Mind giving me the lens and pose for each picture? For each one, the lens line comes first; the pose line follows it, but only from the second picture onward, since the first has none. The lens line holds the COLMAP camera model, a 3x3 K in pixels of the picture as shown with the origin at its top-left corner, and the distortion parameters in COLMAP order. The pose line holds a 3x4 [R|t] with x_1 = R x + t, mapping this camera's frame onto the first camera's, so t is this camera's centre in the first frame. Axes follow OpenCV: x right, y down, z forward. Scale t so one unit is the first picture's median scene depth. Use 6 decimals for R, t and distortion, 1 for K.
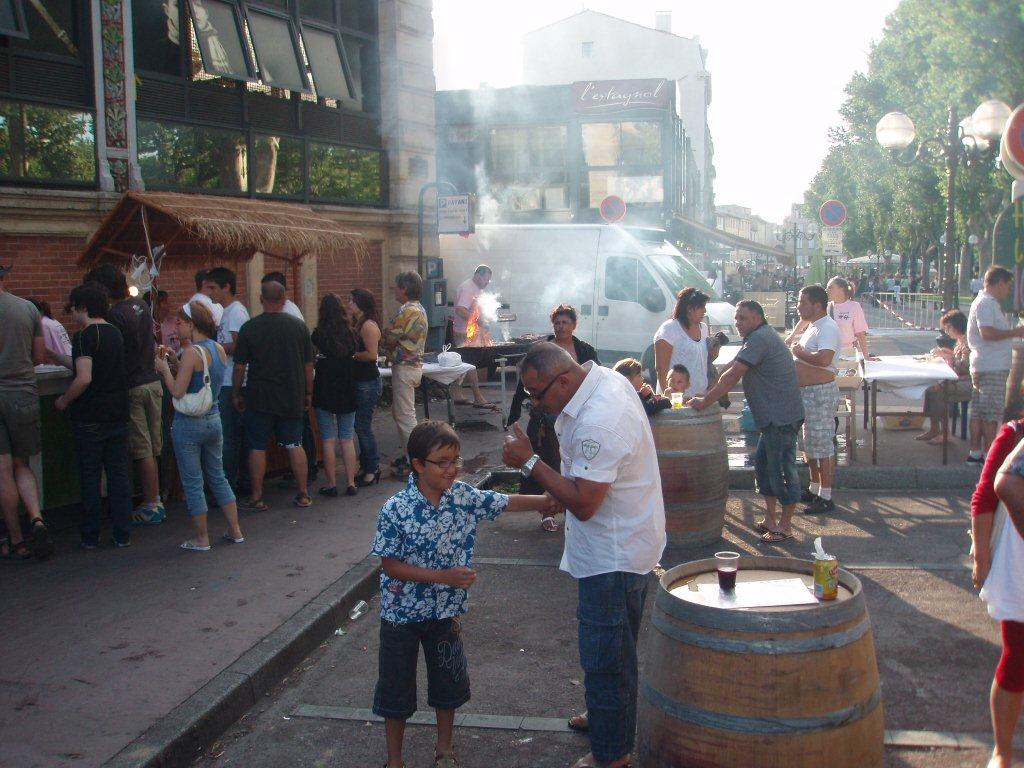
lens RADIAL K [[1064.0, 0, 500.4], [0, 1064.0, 390.6], [0, 0, 1]] dist [-0.105764, 0.000000]
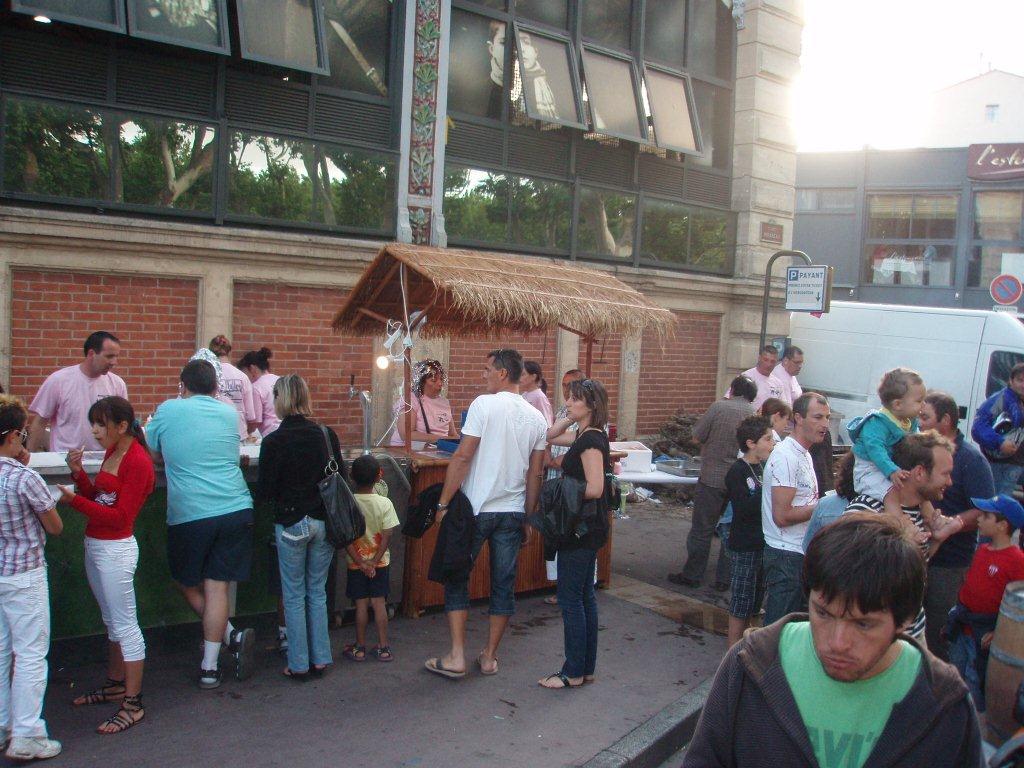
lens RADIAL K [[1064.0, 0, 505.1], [0, 1064.0, 394.6], [0, 0, 1]] dist [-0.105764, 0.000000]
pose [[0.939519, 0.083569, -0.332145, 0.020673], [-0.100507, 0.994351, -0.034114, -0.034296], [0.327418, 0.065434, 0.942611, 0.155158]]
